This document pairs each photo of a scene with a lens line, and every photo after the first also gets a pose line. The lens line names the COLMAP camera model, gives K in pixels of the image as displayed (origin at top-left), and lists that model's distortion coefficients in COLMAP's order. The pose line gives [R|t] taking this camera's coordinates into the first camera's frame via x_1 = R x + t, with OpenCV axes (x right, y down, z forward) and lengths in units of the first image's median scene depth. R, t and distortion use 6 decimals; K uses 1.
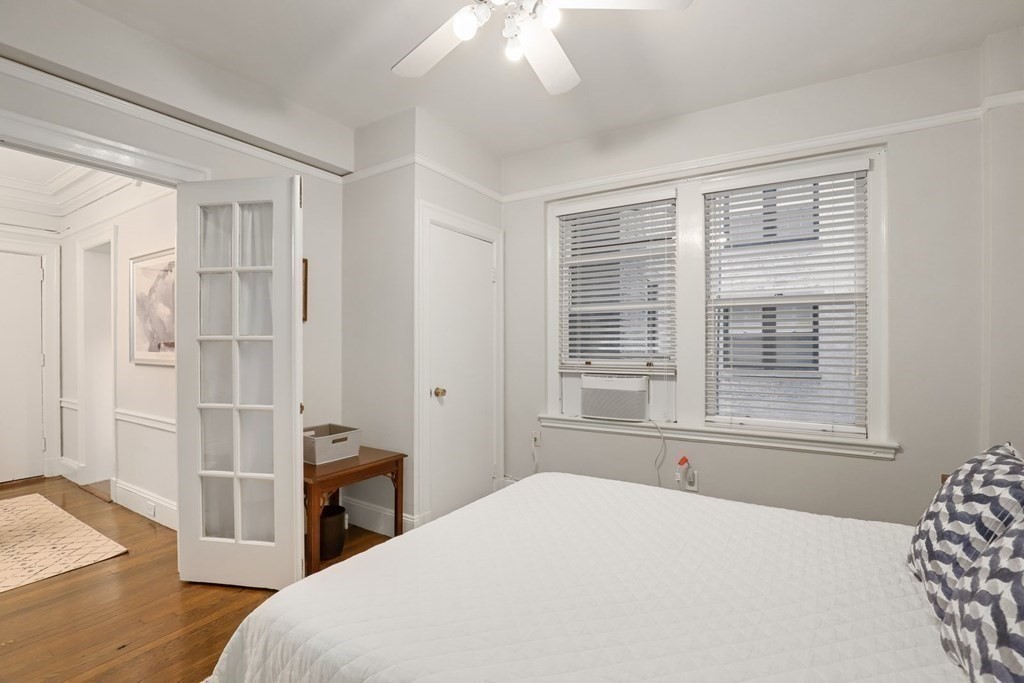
lens RADIAL K [[471.0, 0, 514.1], [0, 471.0, 347.4], [0, 0, 1]] dist [-0.036266, 0.005025]
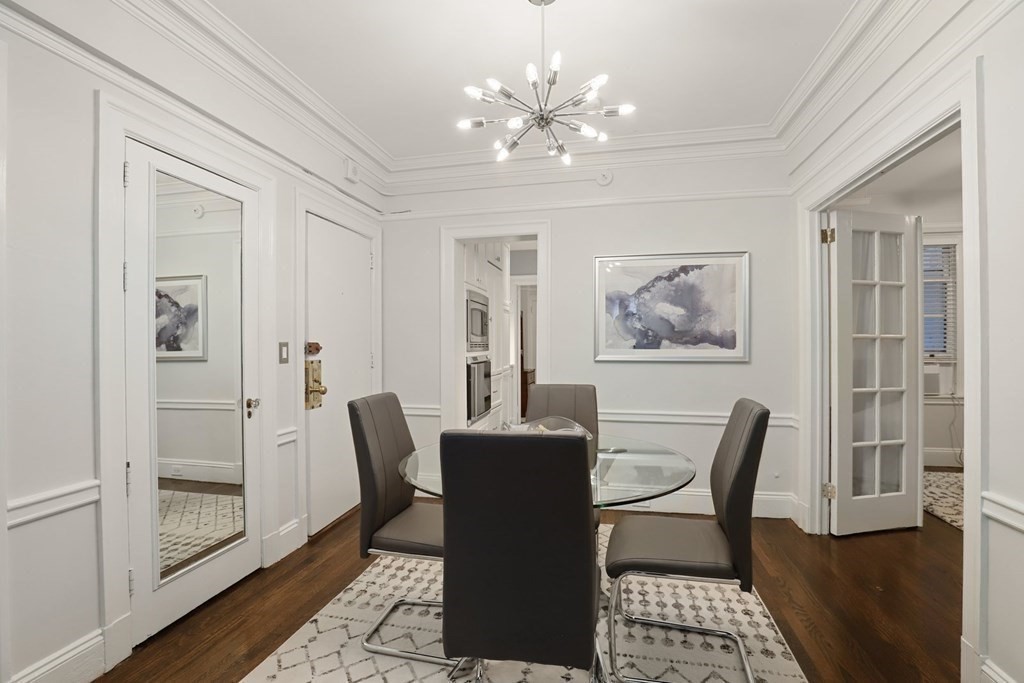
lens RADIAL K [[471.0, 0, 514.4], [0, 471.0, 342.8], [0, 0, 1]] dist [-0.036266, 0.005025]
pose [[0.941512, -0.000061, 0.336980, -1.341764], [0.003376, 0.999952, -0.009251, 0.004564], [-0.336964, 0.009848, 0.941466, 0.093996]]
